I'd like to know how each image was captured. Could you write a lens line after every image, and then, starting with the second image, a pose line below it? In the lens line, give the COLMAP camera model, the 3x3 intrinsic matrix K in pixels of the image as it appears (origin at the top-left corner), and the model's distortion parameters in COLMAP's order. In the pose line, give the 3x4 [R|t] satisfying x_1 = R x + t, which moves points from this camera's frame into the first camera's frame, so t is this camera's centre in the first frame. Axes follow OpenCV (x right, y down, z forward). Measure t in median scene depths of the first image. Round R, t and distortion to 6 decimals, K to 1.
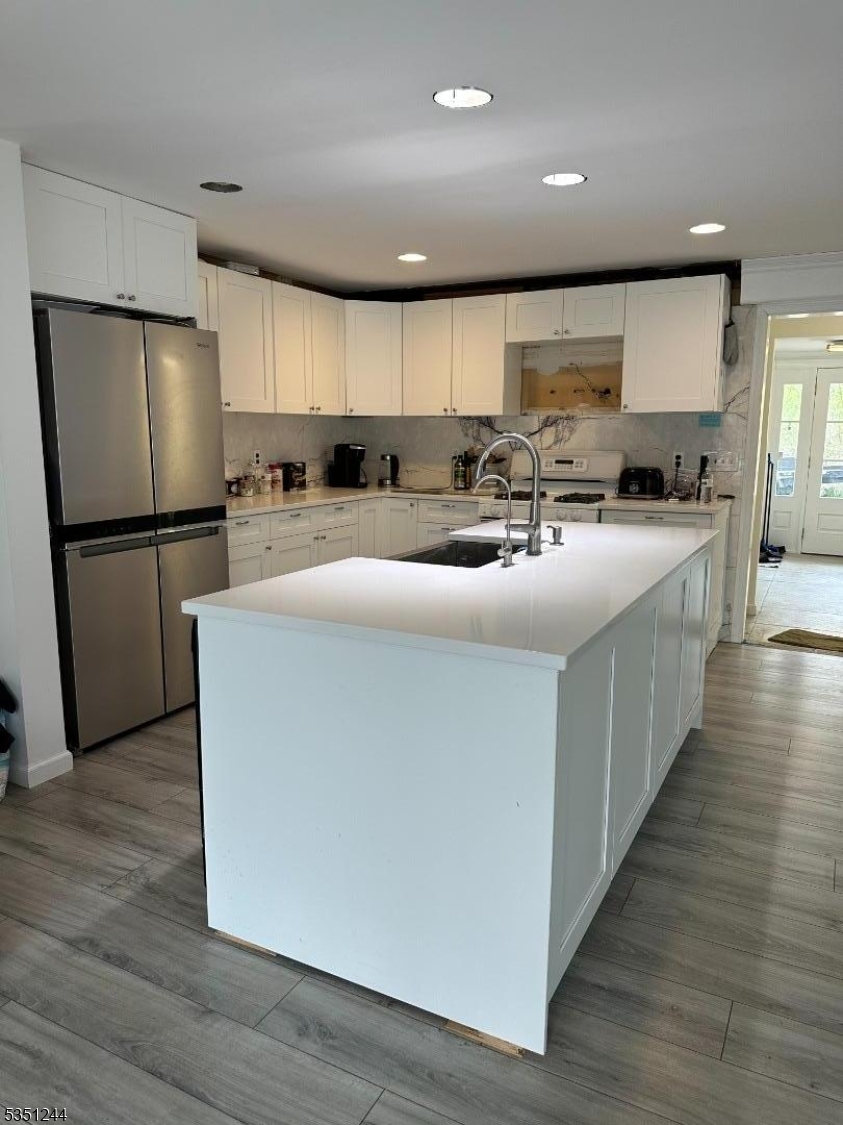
lens RADIAL K [[774.8, 0, 416.8], [0, 774.8, 559.7], [0, 0, 1]] dist [0.029469, -0.000827]
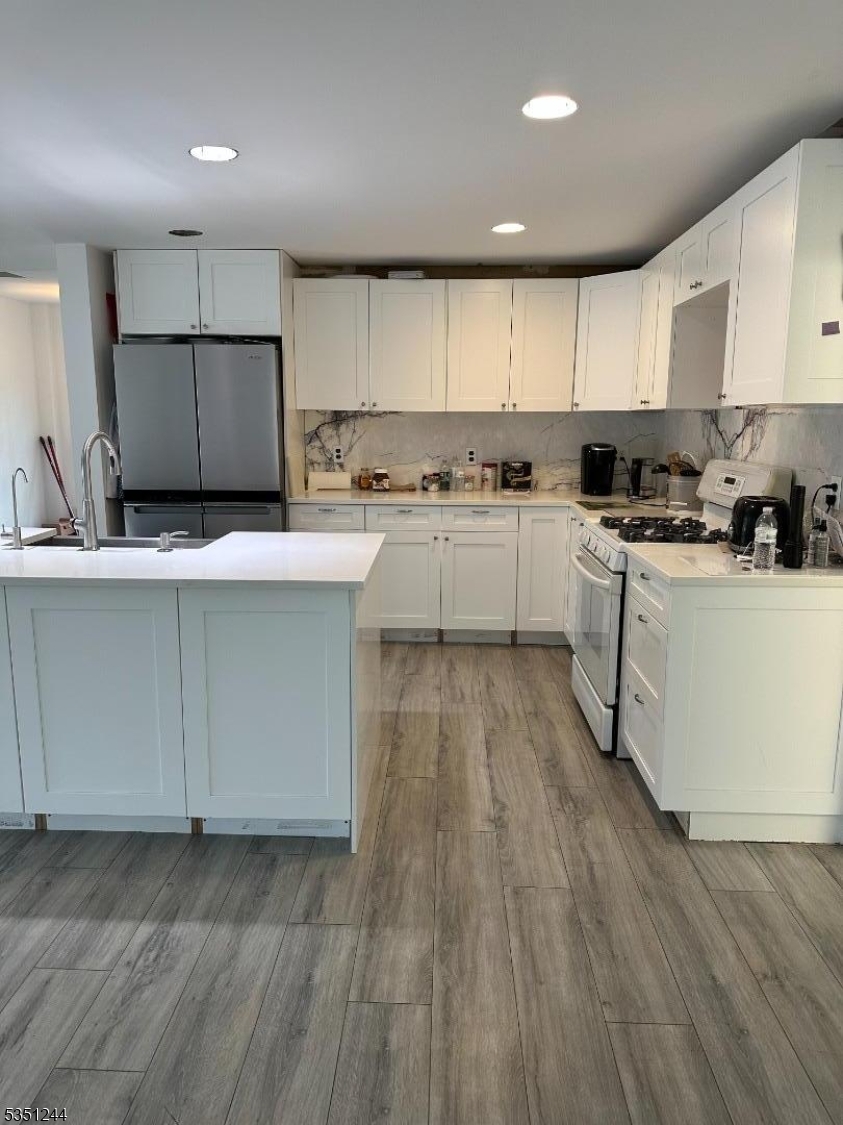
lens RADIAL K [[774.8, 0, 416.8], [0, 774.8, 559.7], [0, 0, 1]] dist [0.029469, -0.000827]
pose [[0.429559, 0.157671, -0.889168, 0.710659], [-0.150504, 0.983368, 0.101667, -0.092787], [0.890409, 0.090151, 0.446144, 0.515541]]
